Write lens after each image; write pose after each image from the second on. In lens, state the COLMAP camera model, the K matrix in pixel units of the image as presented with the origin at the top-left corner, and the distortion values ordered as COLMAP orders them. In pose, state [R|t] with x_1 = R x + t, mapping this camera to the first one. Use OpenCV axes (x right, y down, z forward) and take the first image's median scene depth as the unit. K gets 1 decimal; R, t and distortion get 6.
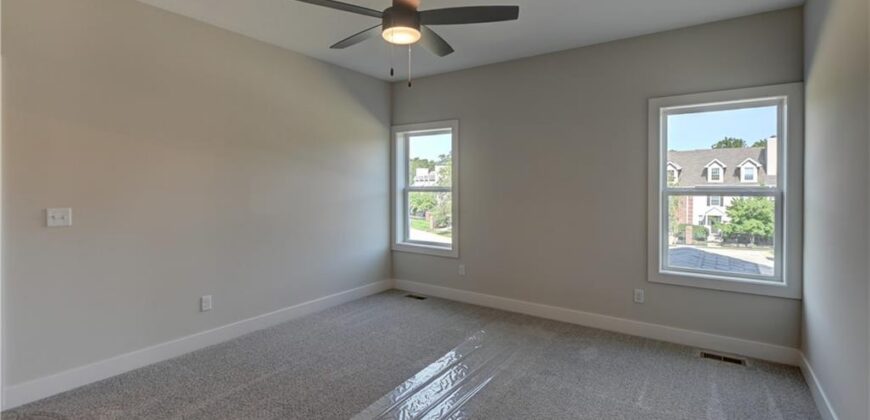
lens RADIAL K [[416.3, 0, 433.1], [0, 416.3, 187.2], [0, 0, 1]] dist [0.000323, -0.001552]
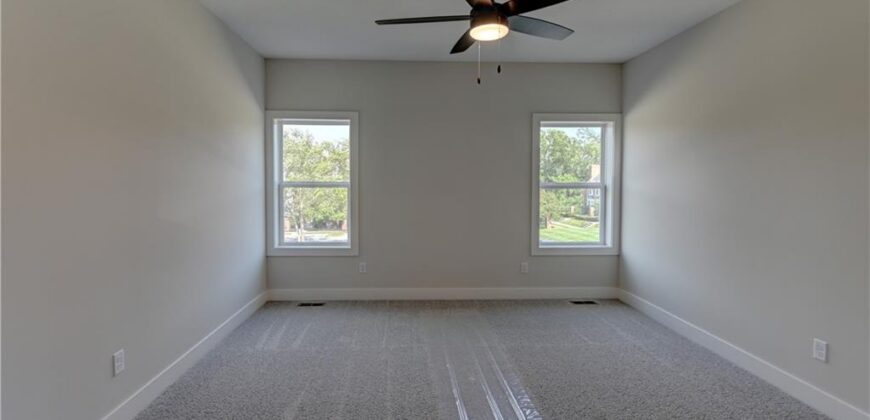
lens RADIAL K [[416.3, 0, 433.0], [0, 416.3, 188.9], [0, 0, 1]] dist [0.000323, -0.001552]
pose [[0.789485, -0.011449, 0.613663, -0.393589], [0.000022, 0.999827, 0.018625, -0.002527], [-0.613770, -0.014690, 0.789348, 0.136099]]
